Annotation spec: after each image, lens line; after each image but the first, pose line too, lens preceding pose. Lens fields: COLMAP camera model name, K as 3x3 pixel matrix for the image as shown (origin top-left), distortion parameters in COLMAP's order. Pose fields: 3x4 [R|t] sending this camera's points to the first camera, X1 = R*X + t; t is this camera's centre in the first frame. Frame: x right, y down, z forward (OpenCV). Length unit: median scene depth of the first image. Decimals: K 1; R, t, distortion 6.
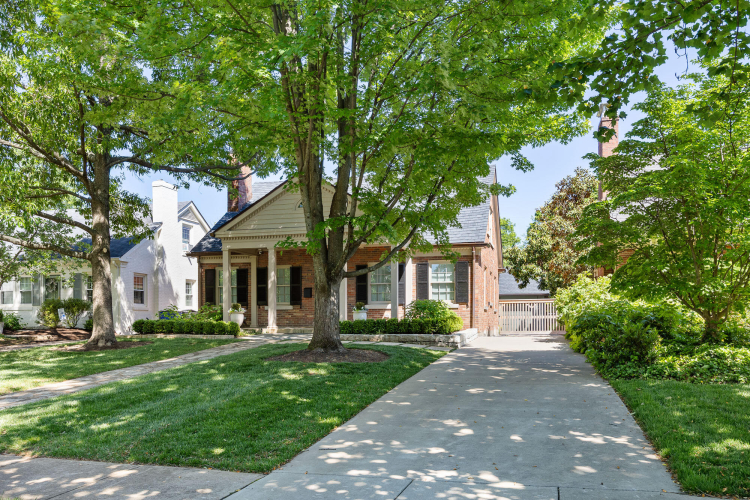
lens RADIAL K [[542.8, 0, 375.2], [0, 542.8, 250.7], [0, 0, 1]] dist [-0.006869, -0.000317]
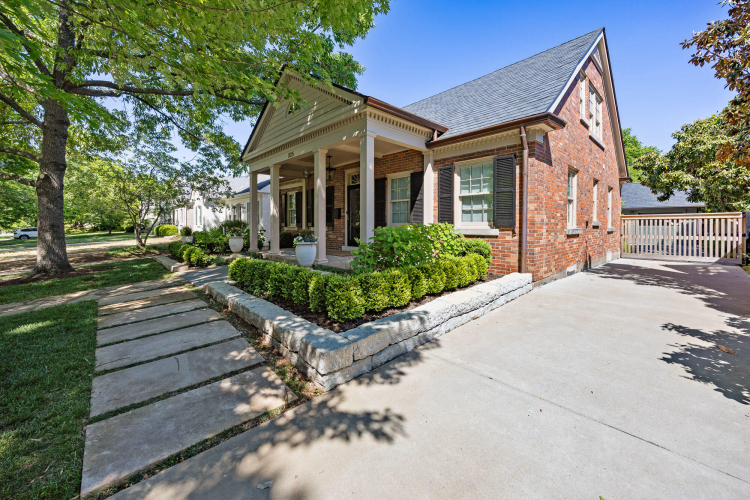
lens RADIAL K [[303.4, 0, 371.8], [0, 303.4, 212.6], [0, 0, 1]] dist [0.002164, -0.000324]
pose [[0.869208, -0.018938, -0.494084, 0.115391], [0.060682, 0.995798, 0.068586, 0.028355], [0.490709, -0.089597, 0.866705, 0.375251]]
